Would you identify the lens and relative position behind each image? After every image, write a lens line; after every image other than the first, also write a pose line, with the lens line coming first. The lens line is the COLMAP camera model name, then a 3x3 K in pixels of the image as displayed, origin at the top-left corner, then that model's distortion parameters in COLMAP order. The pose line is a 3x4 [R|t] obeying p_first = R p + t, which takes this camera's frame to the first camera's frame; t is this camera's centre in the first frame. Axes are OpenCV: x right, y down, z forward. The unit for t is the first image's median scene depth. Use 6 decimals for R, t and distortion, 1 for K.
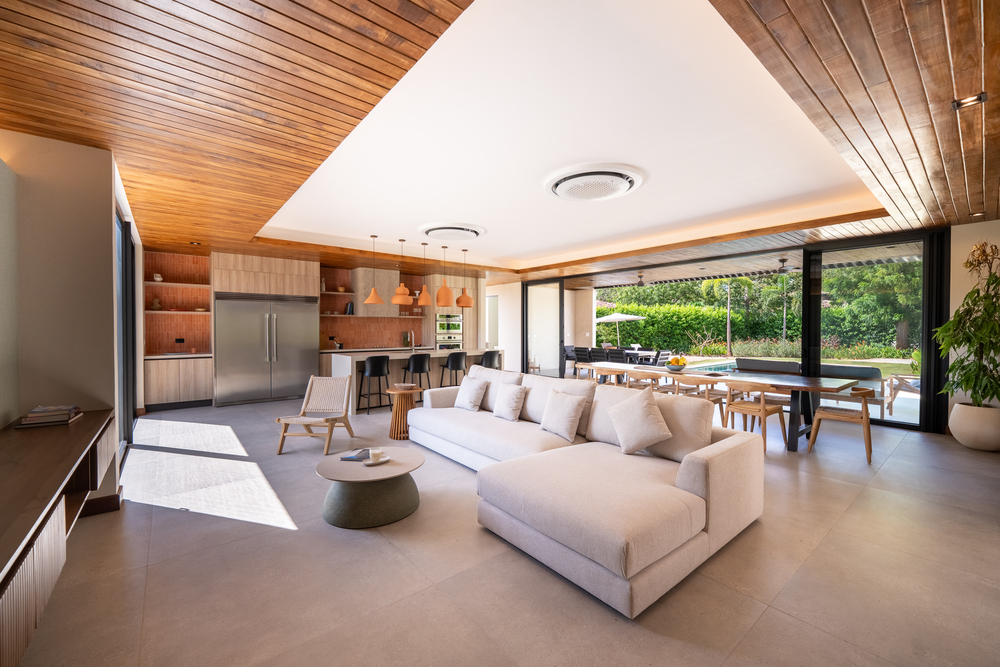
lens RADIAL K [[400.7, 0, 500.0], [0, 400.7, 333.5], [0, 0, 1]] dist [0.001915, 0.000171]
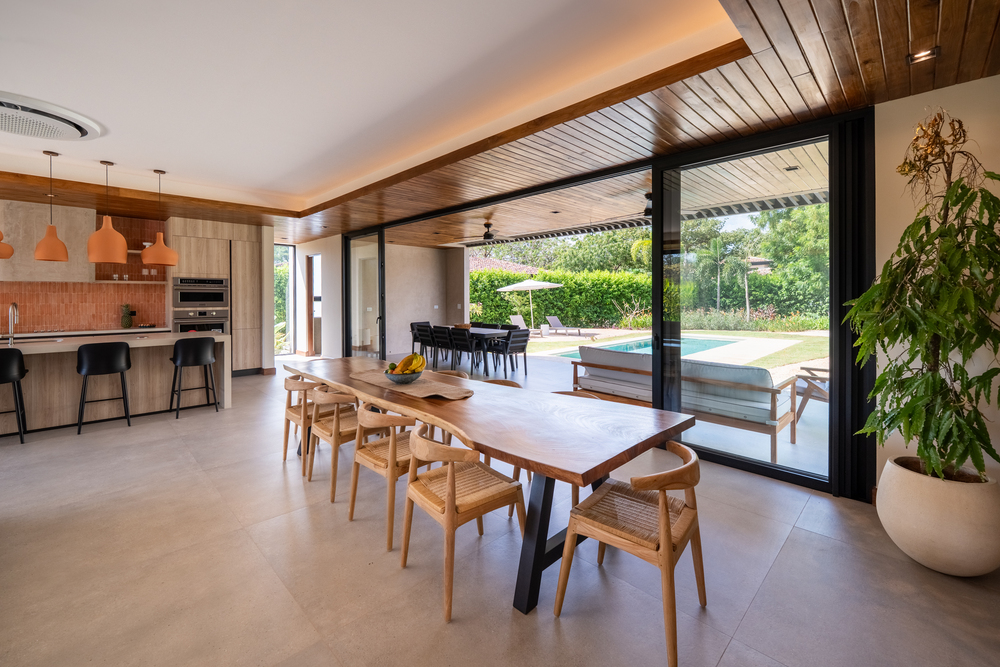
lens RADIAL K [[418.4, 0, 504.0], [0, 418.4, 296.4], [0, 0, 1]] dist [-0.001385, -0.000086]
pose [[0.994607, -0.002614, 0.103686, 0.419093], [0.004127, 0.999888, -0.014383, -0.008430], [-0.103637, 0.014733, 0.994506, 0.367057]]
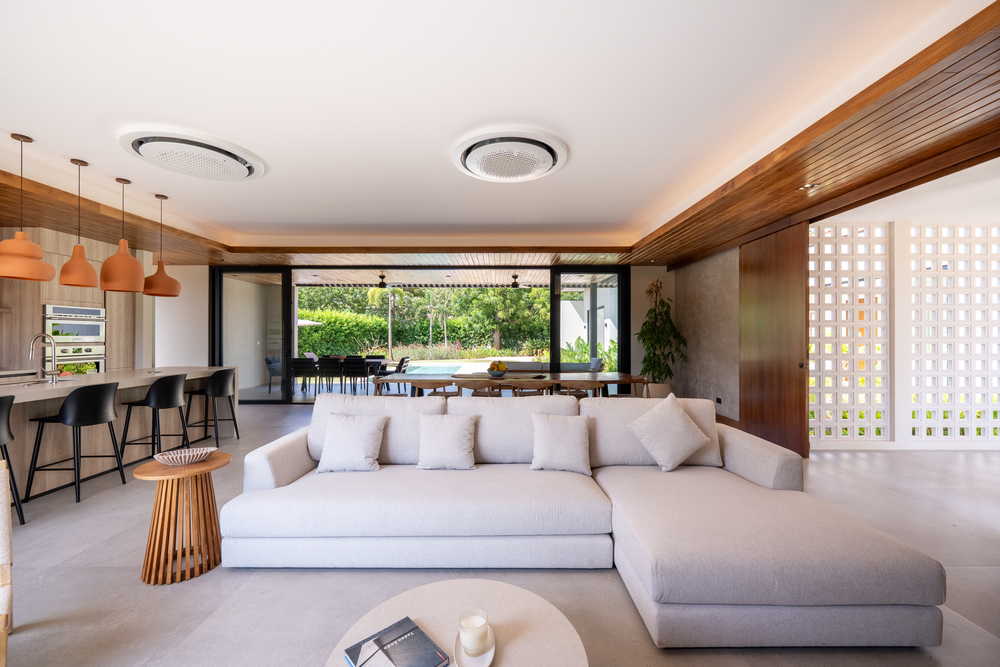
lens RADIAL K [[405.6, 0, 500.0], [0, 405.6, 333.5], [0, 0, 1]] dist [0.000628, 0.000115]
pose [[0.629308, 0.003202, 0.777149, -0.268213], [0.010113, 0.999873, -0.012310, -0.000542], [-0.777090, 0.015606, 0.629196, 0.301782]]
